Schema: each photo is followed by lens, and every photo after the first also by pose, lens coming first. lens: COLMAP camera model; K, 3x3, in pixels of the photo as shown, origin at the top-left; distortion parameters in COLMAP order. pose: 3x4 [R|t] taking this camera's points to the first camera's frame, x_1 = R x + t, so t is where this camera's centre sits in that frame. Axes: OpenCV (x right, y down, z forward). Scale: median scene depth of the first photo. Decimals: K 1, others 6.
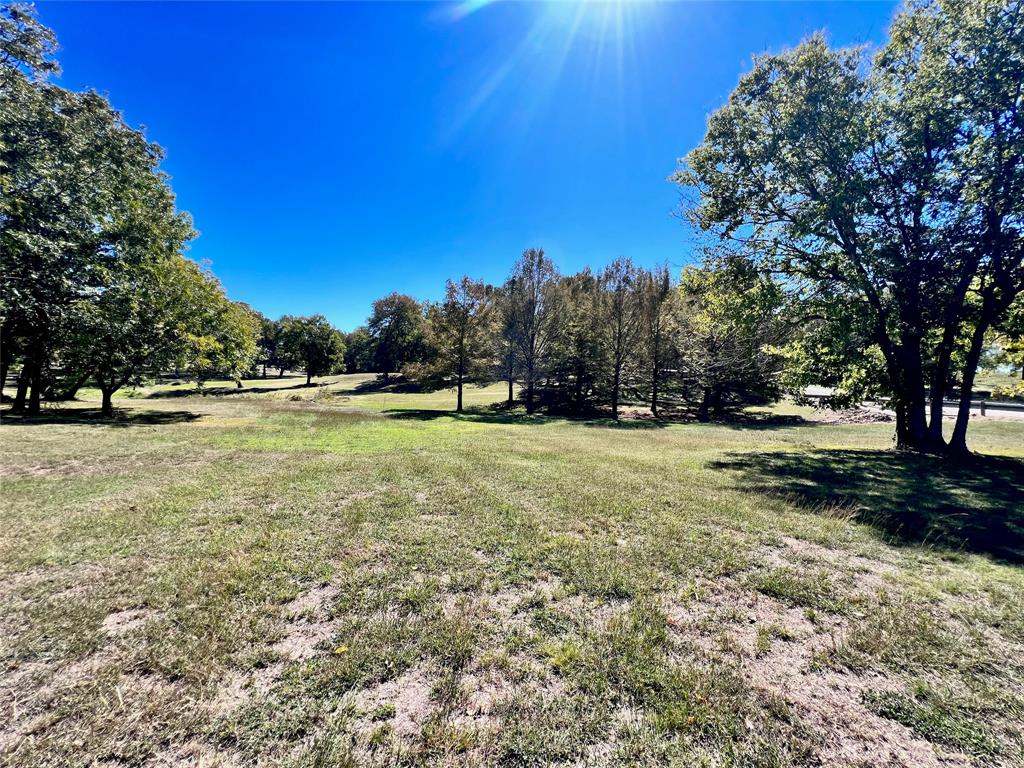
lens RADIAL K [[411.1, 0, 513.1], [0, 411.1, 383.8], [0, 0, 1]] dist [-0.001001, 0.000566]
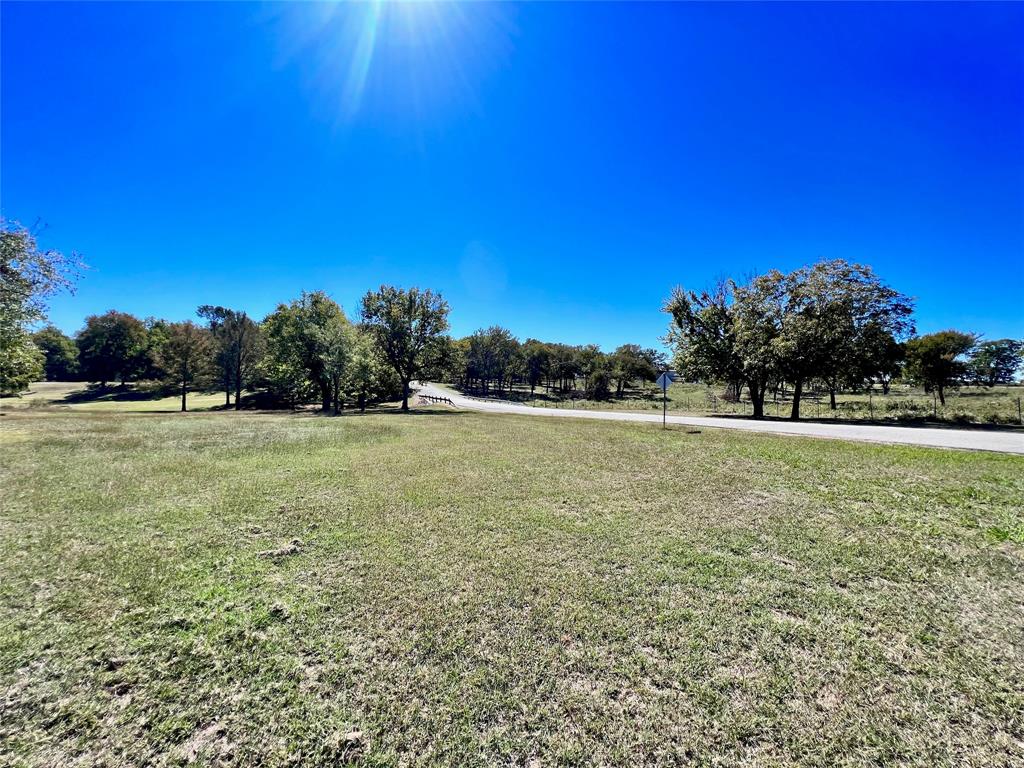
lens RADIAL K [[411.1, 0, 512.4], [0, 411.1, 384.4], [0, 0, 1]] dist [-0.001001, 0.000566]
pose [[0.865079, -0.007930, 0.501573, 0.163122], [0.010760, 0.999938, -0.002750, -0.015665], [-0.501521, 0.007775, 0.865111, -0.944399]]
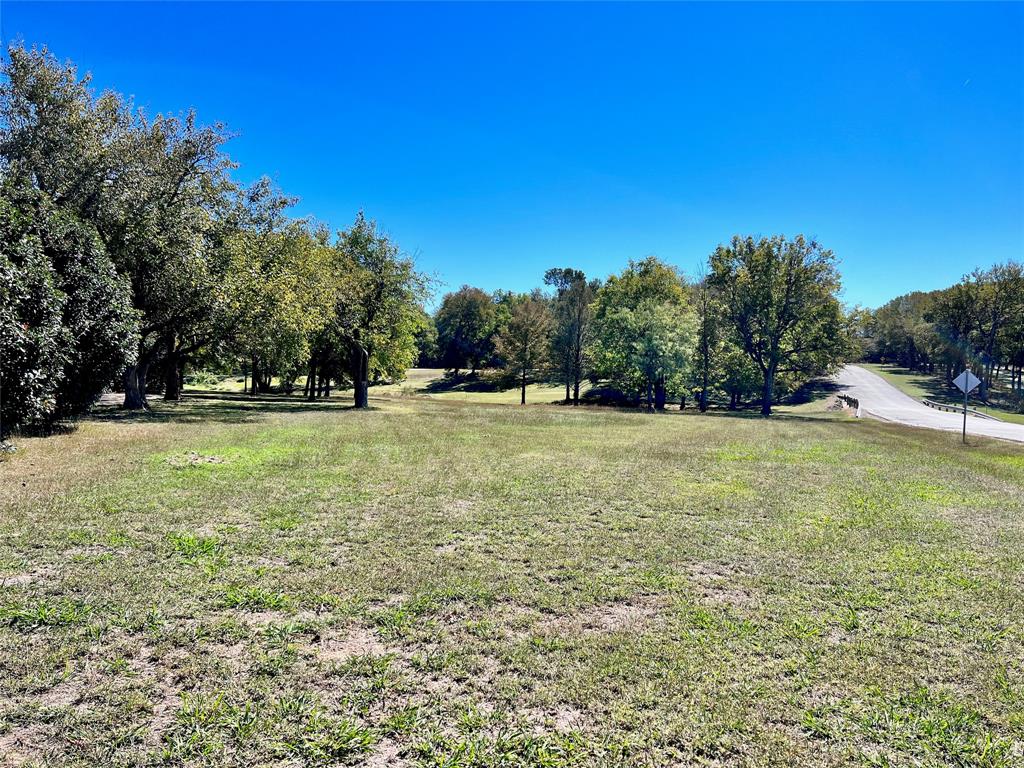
lens RADIAL K [[764.1, 0, 509.4], [0, 764.1, 392.5], [0, 0, 1]] dist [0.058552, -0.062098]
pose [[0.981527, 0.008124, -0.191154, 0.285668], [-0.004599, 0.999811, 0.018878, -0.019038], [0.191271, -0.017650, 0.981379, -1.359753]]
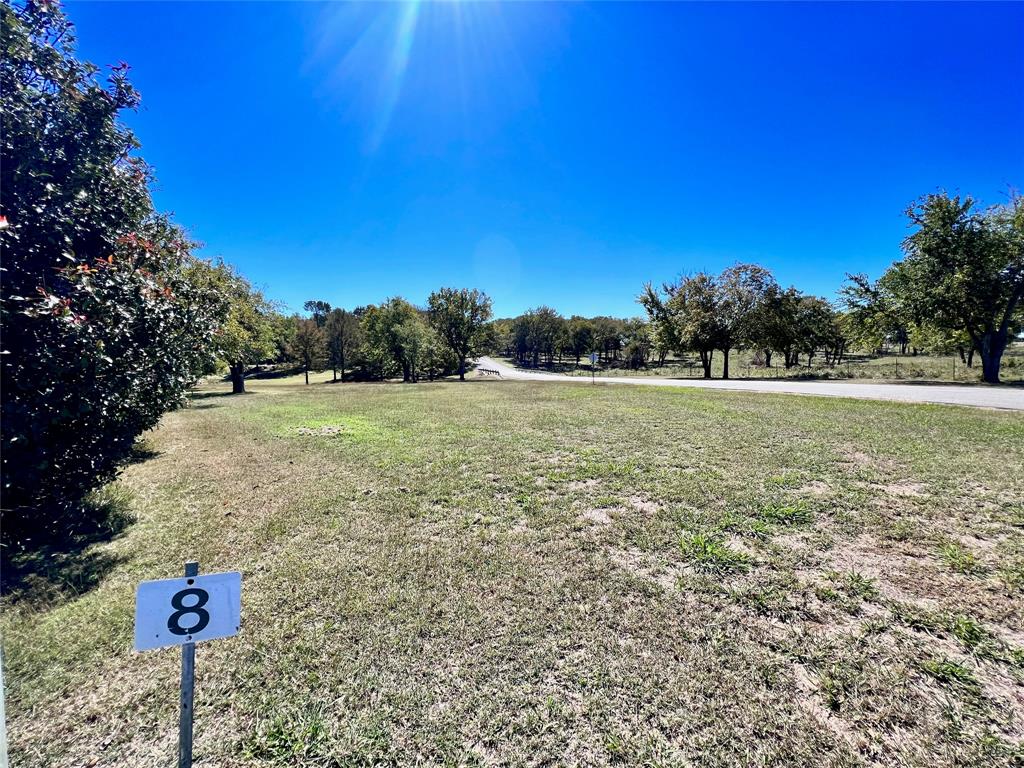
lens RADIAL K [[411.1, 0, 513.1], [0, 411.1, 384.6], [0, 0, 1]] dist [-0.001001, 0.000566]
pose [[0.934558, -0.060768, 0.350584, 0.114018], [0.041808, 0.997237, 0.061406, -0.020558], [-0.353347, -0.042730, 0.934516, -1.325350]]
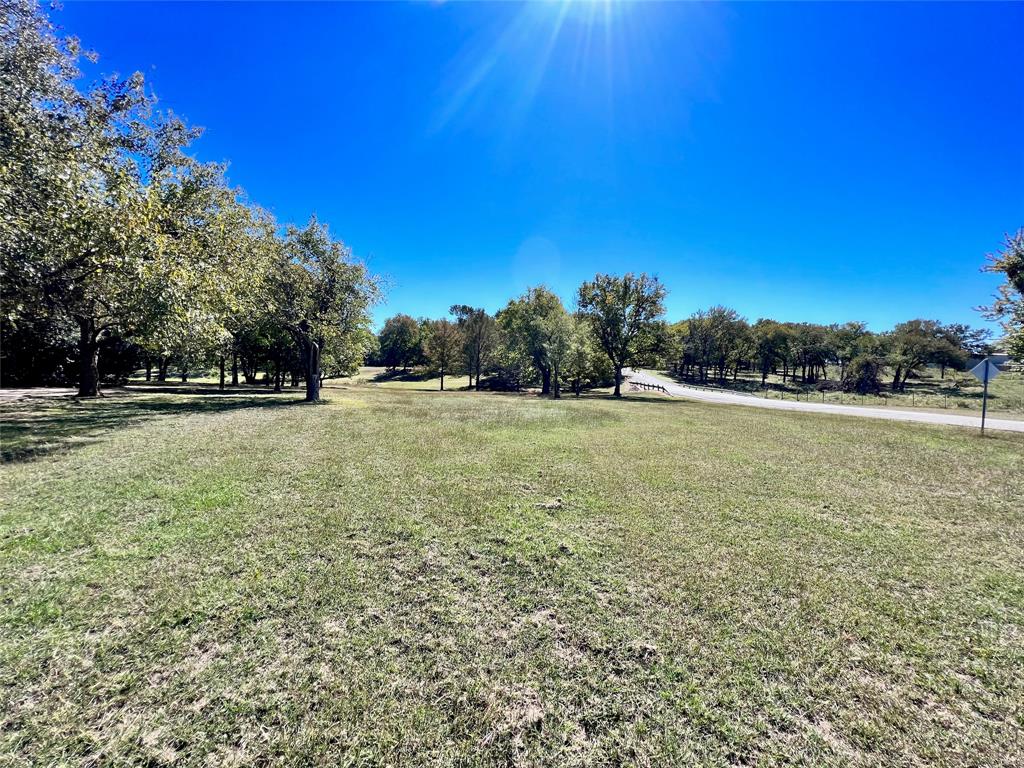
lens RADIAL K [[411.1, 0, 512.7], [0, 411.1, 384.9], [0, 0, 1]] dist [-0.001001, 0.000566]
pose [[0.999609, 0.000143, 0.027967, 0.150170], [-0.000961, 0.999572, 0.029253, -0.016341], [-0.027951, -0.029268, 0.999181, -0.952517]]
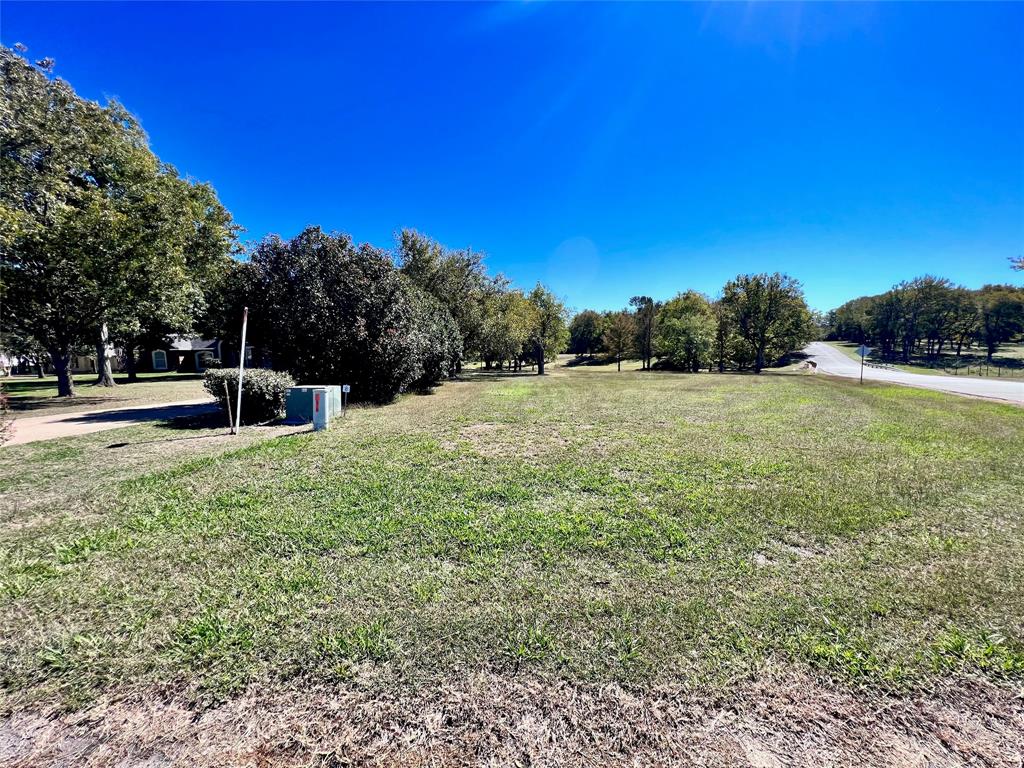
lens RADIAL K [[411.1, 0, 512.0], [0, 411.1, 385.3], [0, 0, 1]] dist [-0.001001, 0.000566]
pose [[0.910560, -0.002765, -0.413369, 0.299414], [0.030378, 0.997721, 0.060242, -0.020271], [0.412260, -0.067411, 0.908569, -1.482497]]
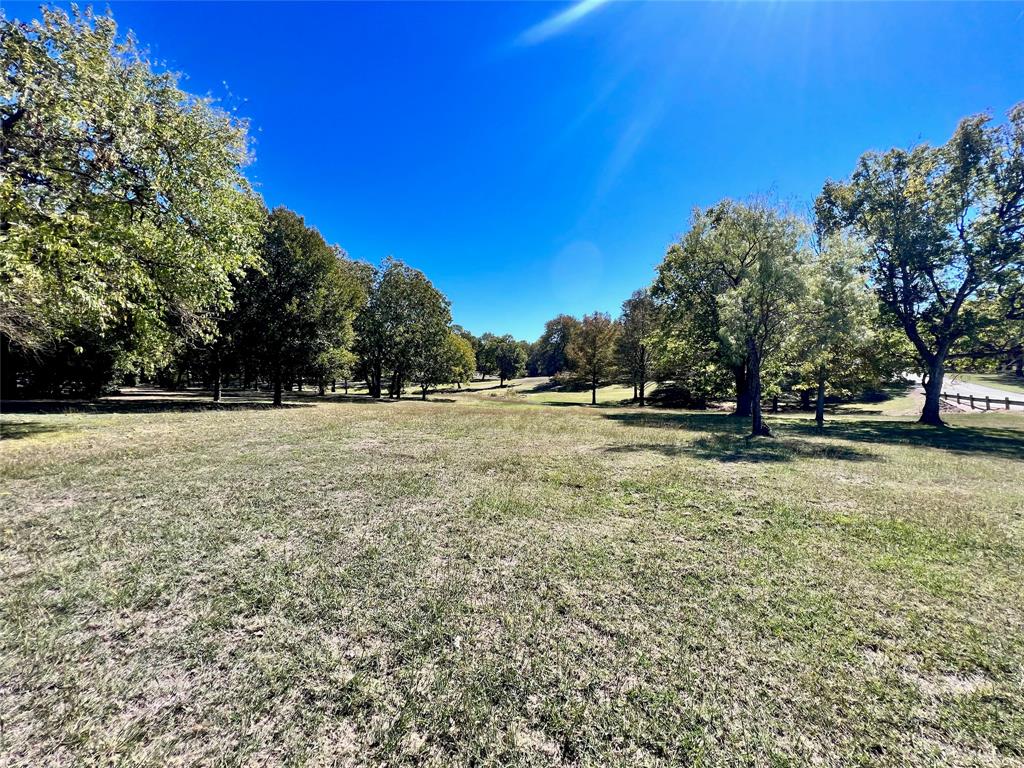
lens RADIAL K [[411.1, 0, 512.8], [0, 411.1, 385.6], [0, 0, 1]] dist [-0.001001, 0.000566]
pose [[0.905353, -0.005940, -0.424618, 0.233309], [0.007484, 0.999970, 0.001969, -0.003555], [0.424593, -0.004960, 0.905371, -0.444267]]
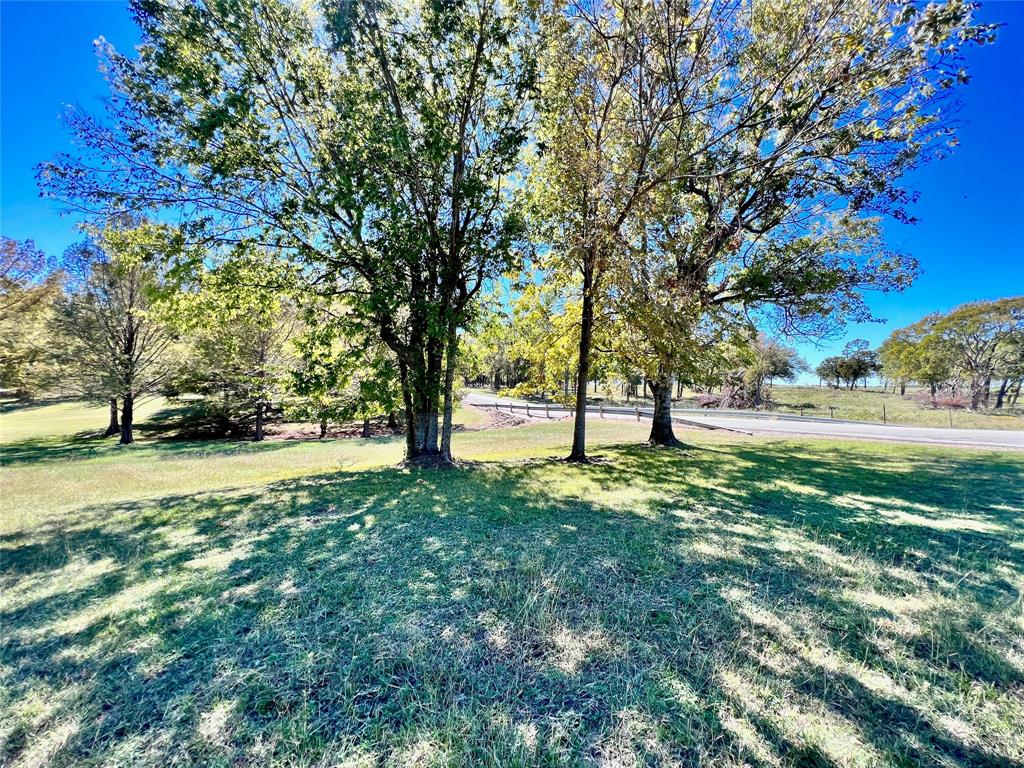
lens RADIAL K [[411.1, 0, 513.7], [0, 411.1, 387.2], [0, 0, 1]] dist [-0.001001, 0.000566]
pose [[0.824487, -0.006160, 0.565847, 0.186179], [0.021316, 0.999569, -0.020177, 0.005747], [-0.565479, 0.028697, 0.824263, 0.039484]]
